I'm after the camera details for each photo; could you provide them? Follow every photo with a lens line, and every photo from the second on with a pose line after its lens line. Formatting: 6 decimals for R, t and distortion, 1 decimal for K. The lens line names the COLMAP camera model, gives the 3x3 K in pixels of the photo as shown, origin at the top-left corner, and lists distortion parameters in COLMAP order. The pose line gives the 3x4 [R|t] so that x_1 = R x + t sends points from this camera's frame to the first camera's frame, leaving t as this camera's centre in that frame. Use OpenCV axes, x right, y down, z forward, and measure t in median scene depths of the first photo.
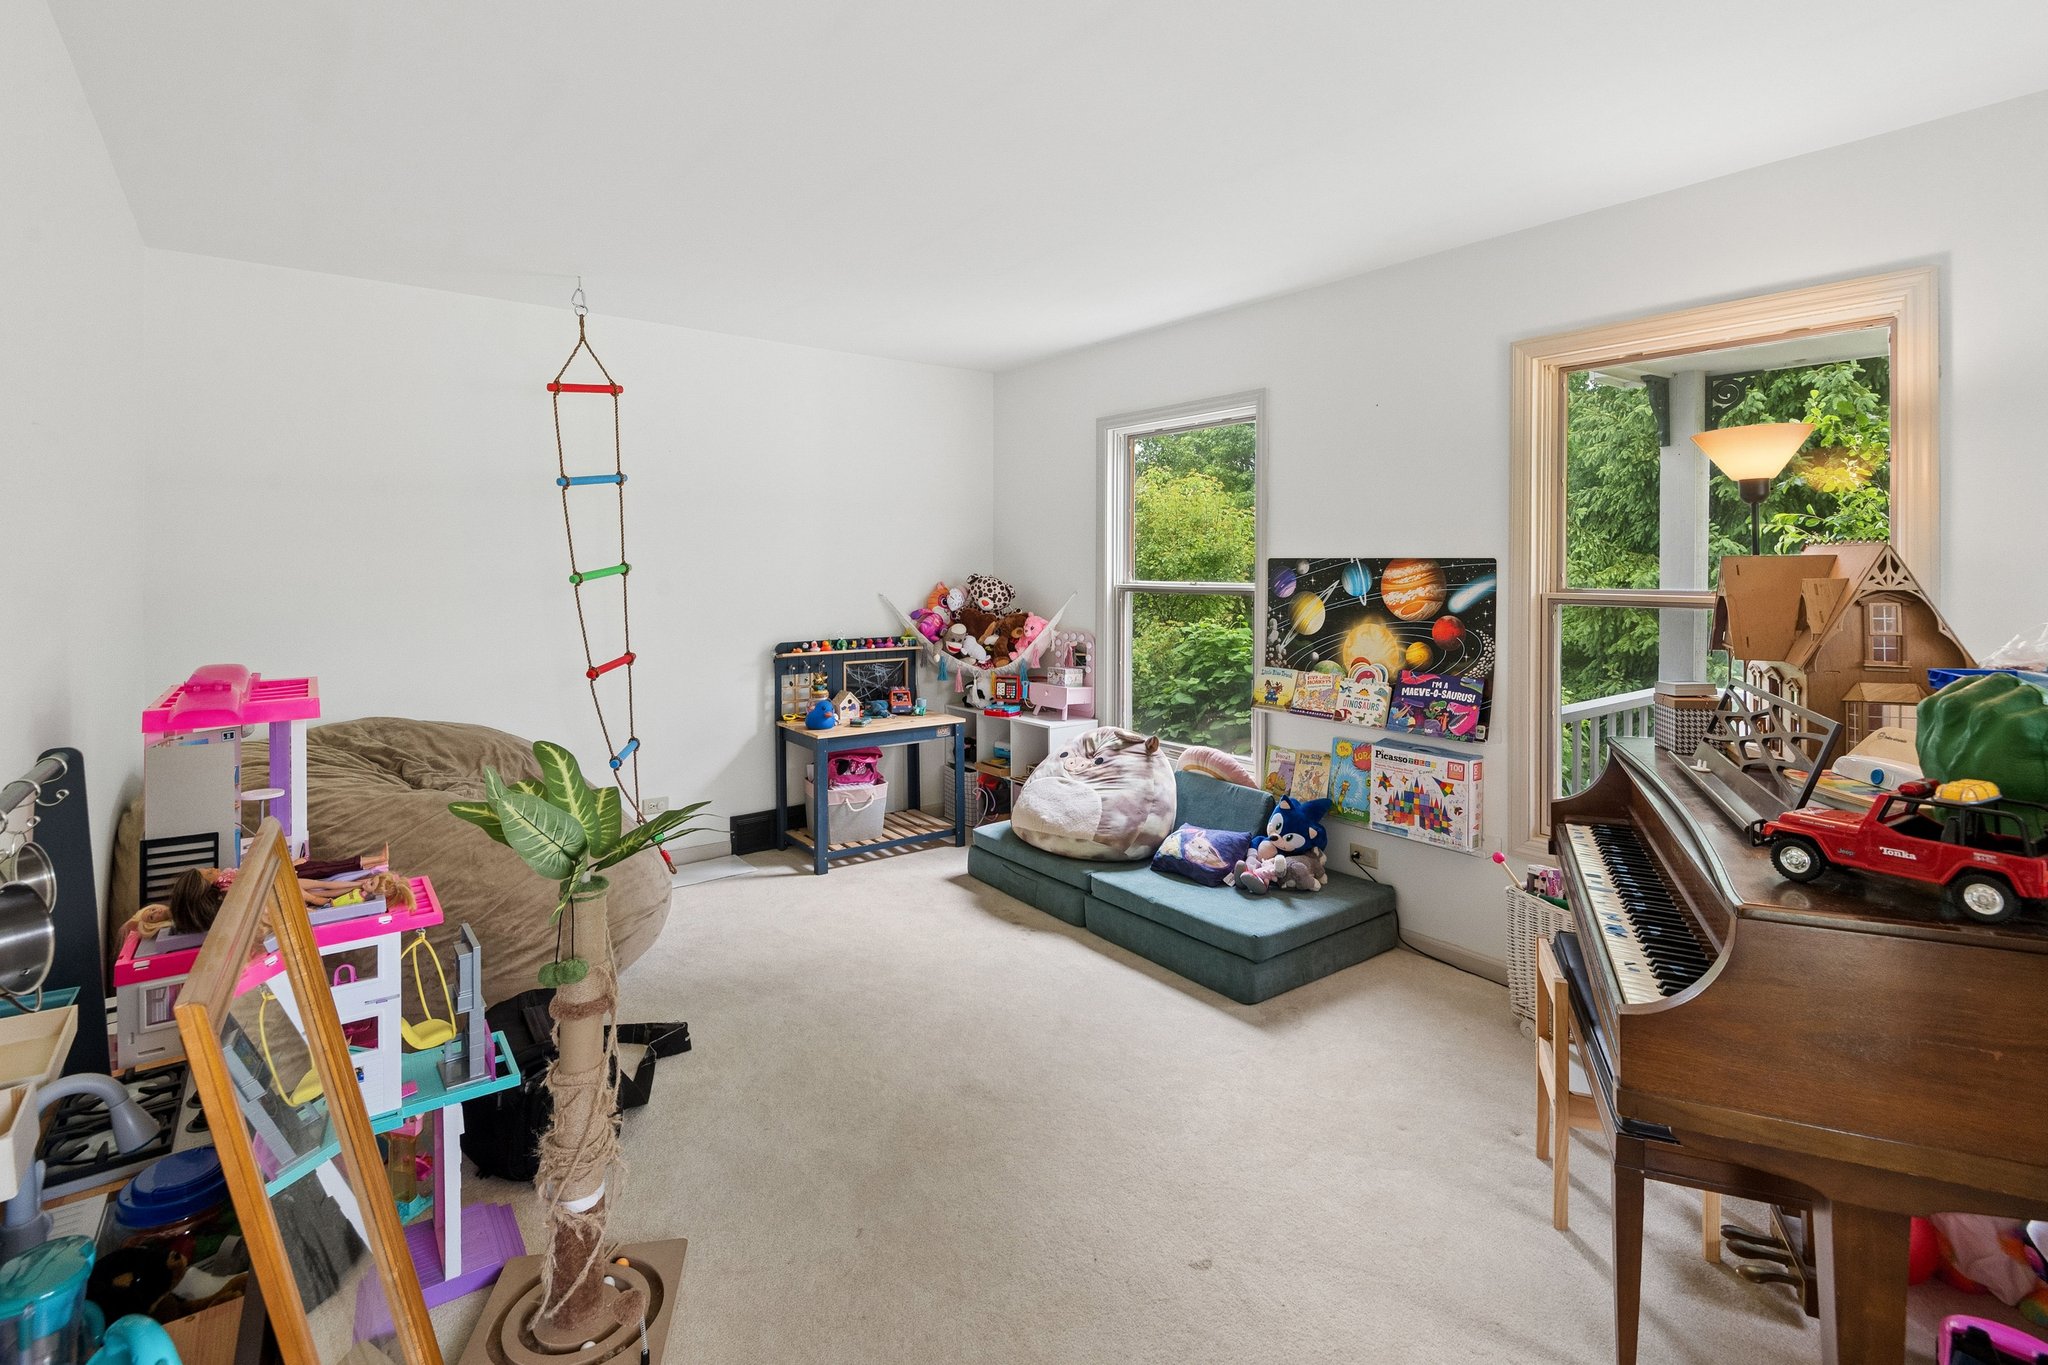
lens RADIAL K [[974.0, 0, 1016.8], [0, 974.0, 568.5], [0, 0, 1]] dist [0.041269, -0.024480]
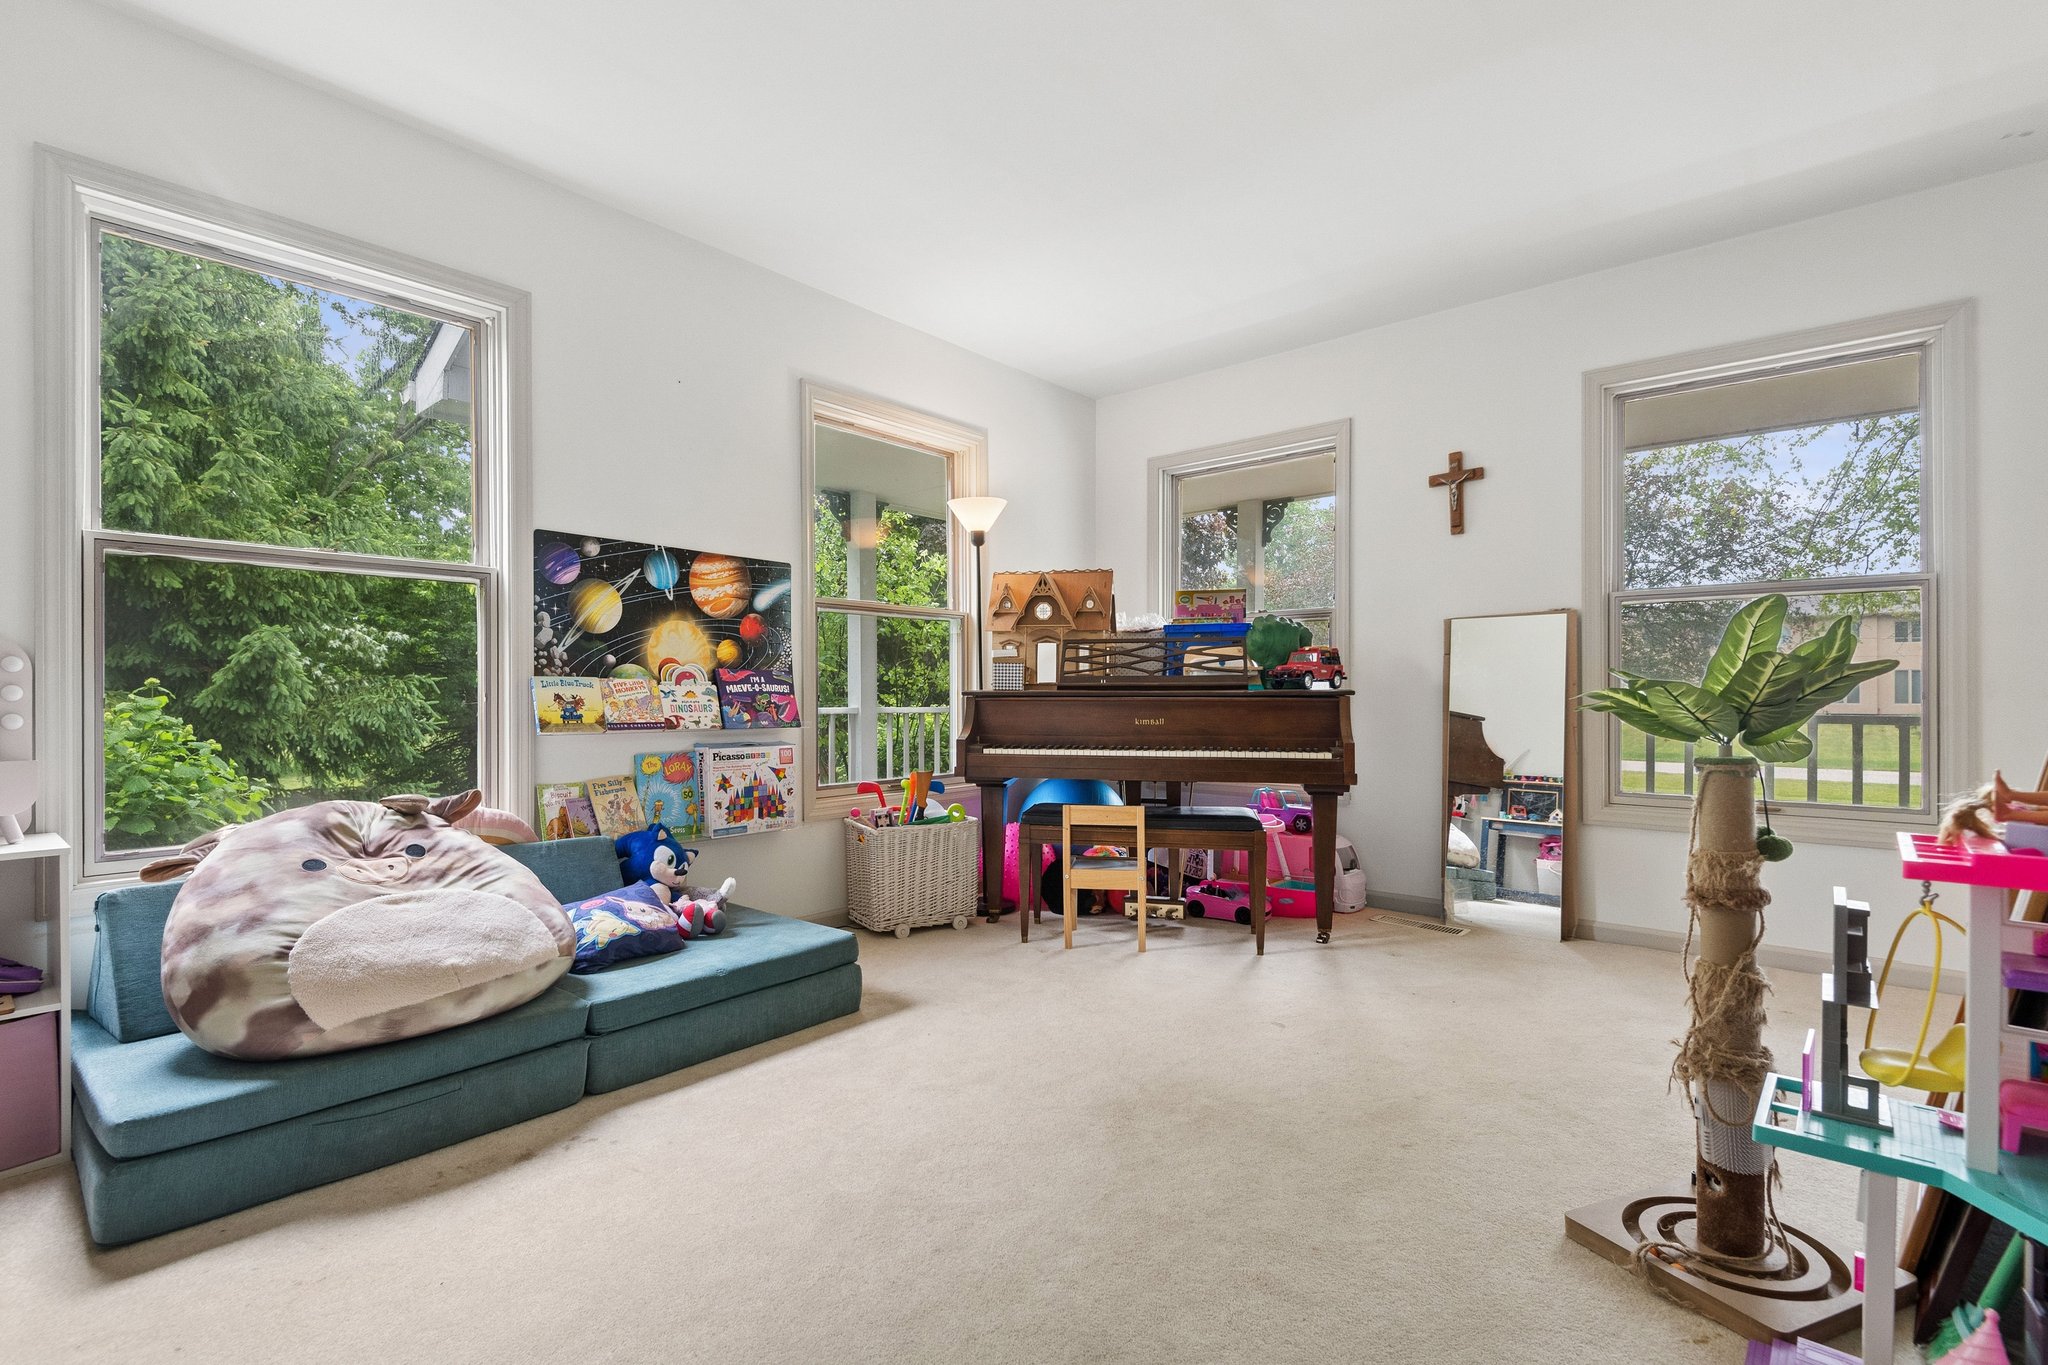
lens RADIAL K [[943.4, 0, 1024.0], [0, 943.4, 682.5], [0, 0, 1]] dist [0.039656, -0.021422]
pose [[-0.213487, 0.005014, 0.976933, -0.577846], [-0.000988, 0.999985, -0.005348, 0.120987], [-0.976945, -0.002107, -0.213478, 0.894395]]
